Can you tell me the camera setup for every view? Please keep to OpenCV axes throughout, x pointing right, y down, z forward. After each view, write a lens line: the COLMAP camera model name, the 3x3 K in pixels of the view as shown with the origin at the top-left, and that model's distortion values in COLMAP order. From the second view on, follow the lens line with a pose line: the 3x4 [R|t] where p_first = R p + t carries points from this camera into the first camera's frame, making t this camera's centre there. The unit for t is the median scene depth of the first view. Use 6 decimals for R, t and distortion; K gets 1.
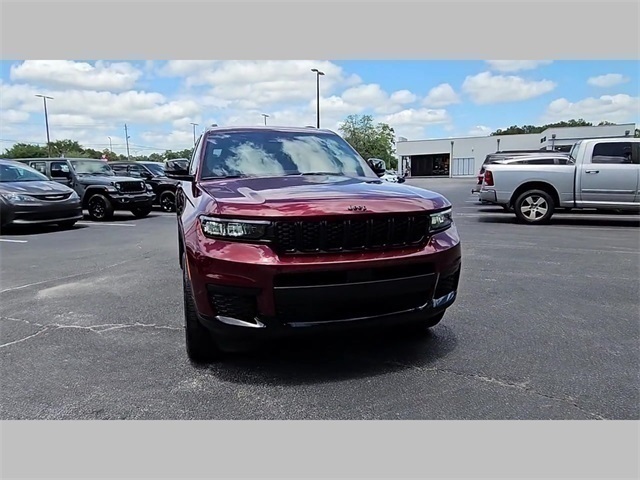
lens RADIAL K [[437.4, 0, 310.3], [0, 437.4, 240.5], [0, 0, 1]] dist [0.006564, -0.003165]
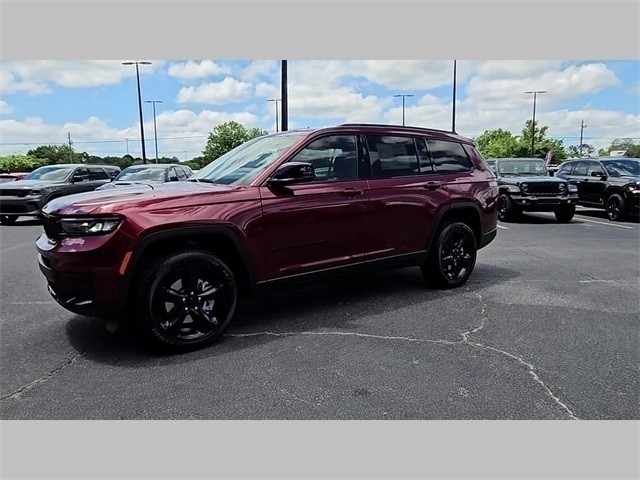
lens RADIAL K [[438.4, 0, 311.7], [0, 438.4, 238.6], [0, 0, 1]] dist [0.003186, -0.003635]
pose [[0.301845, 0.138295, -0.943273, 0.340673], [-0.135836, 0.985567, 0.101029, -0.046933], [0.943630, 0.097636, 0.316274, 0.276421]]
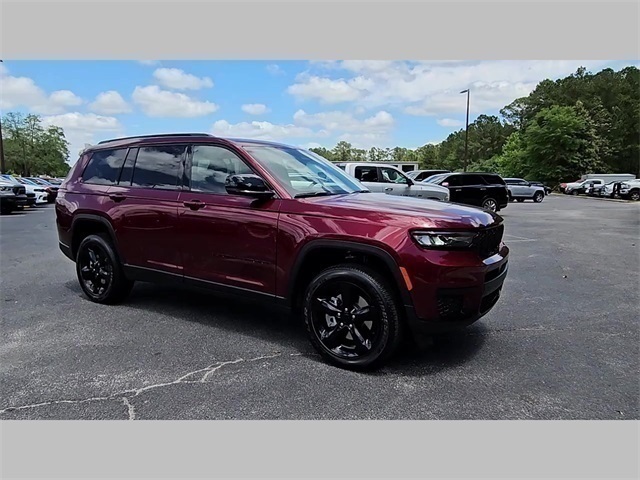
lens RADIAL K [[437.4, 0, 310.3], [0, 437.4, 240.5], [0, 0, 1]] dist [0.006564, -0.003165]
pose [[0.765425, -0.064240, 0.640311, -0.241455], [0.079766, 0.996803, 0.004654, -0.011933], [-0.638562, 0.047513, 0.768102, 0.063767]]
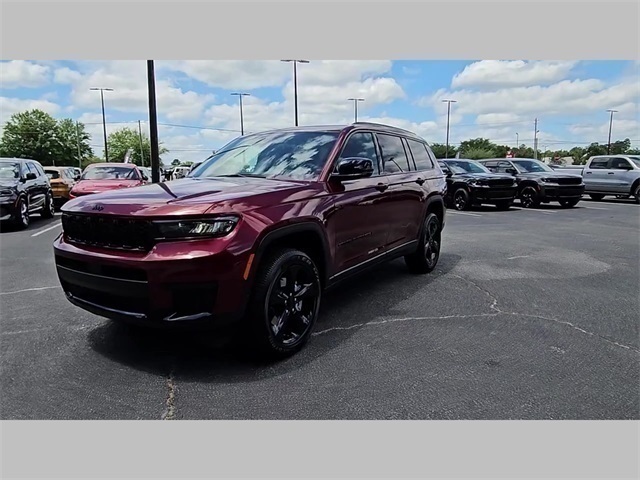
lens RADIAL K [[438.4, 0, 311.7], [0, 438.4, 238.6], [0, 0, 1]] dist [0.003186, -0.003635]
pose [[0.640394, 0.116035, -0.759230, 0.268231], [-0.112430, 0.992036, 0.056784, -0.025097], [0.759773, 0.048996, 0.648340, 0.140327]]
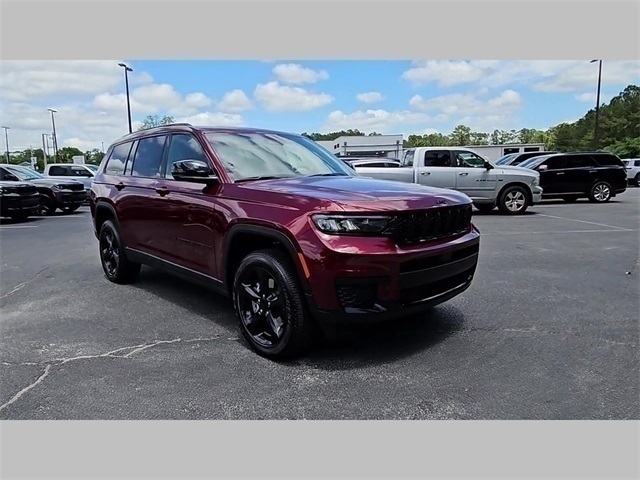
lens RADIAL K [[437.4, 0, 310.3], [0, 437.4, 240.5], [0, 0, 1]] dist [0.006564, -0.003165]
pose [[0.903690, -0.068387, 0.422692, -0.148055], [0.071387, 0.997410, 0.008748, -0.001160], [-0.422195, 0.022269, 0.906231, 0.013335]]
